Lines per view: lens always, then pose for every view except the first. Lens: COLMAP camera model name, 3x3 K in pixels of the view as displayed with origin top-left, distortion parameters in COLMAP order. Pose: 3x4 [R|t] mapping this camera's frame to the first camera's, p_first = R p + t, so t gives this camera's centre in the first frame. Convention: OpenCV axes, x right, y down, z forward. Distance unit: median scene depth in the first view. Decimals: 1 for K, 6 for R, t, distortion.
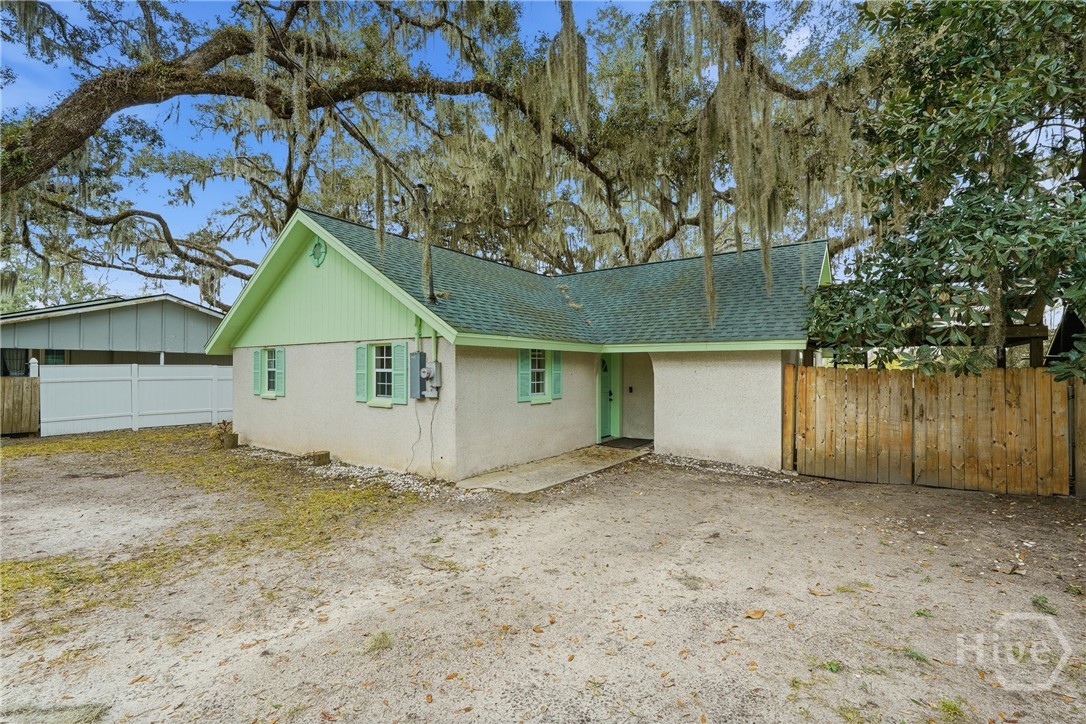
lens RADIAL K [[463.4, 0, 543.5], [0, 463.4, 343.4], [0, 0, 1]] dist [0.002143, 0.000780]
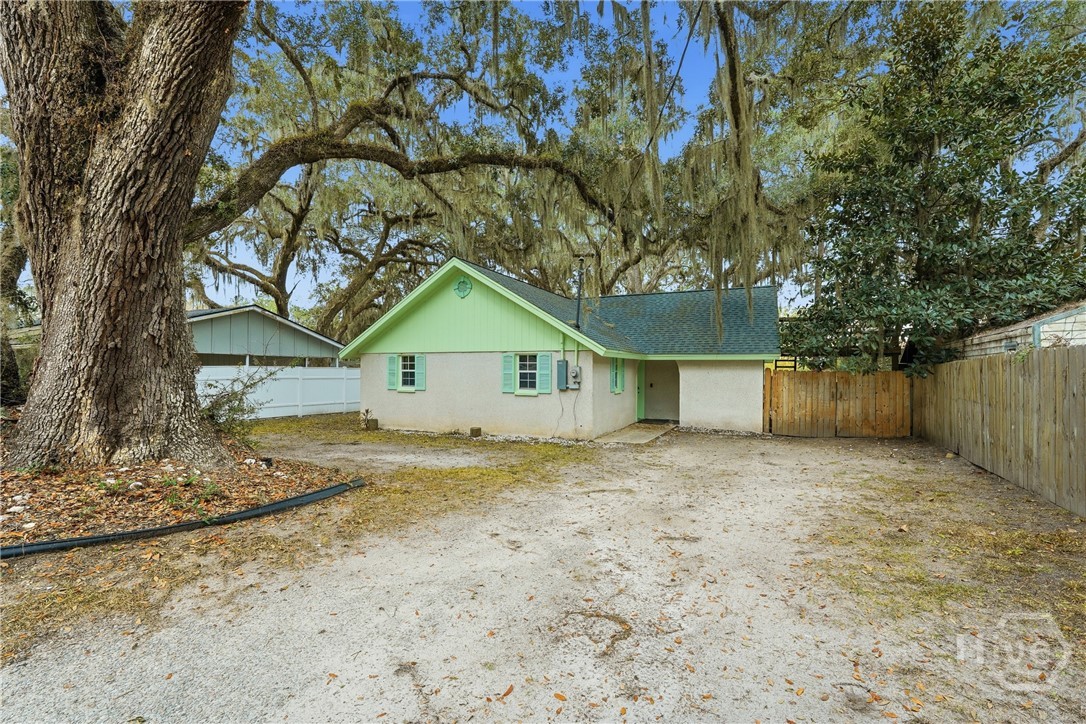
lens RADIAL K [[463.4, 0, 543.5], [0, 463.4, 343.4], [0, 0, 1]] dist [0.002143, 0.000780]
pose [[0.983860, 0.013282, 0.178447, -0.552498], [-0.012697, 0.999910, -0.004422, -0.026571], [-0.178490, 0.002085, 0.983940, -0.481641]]
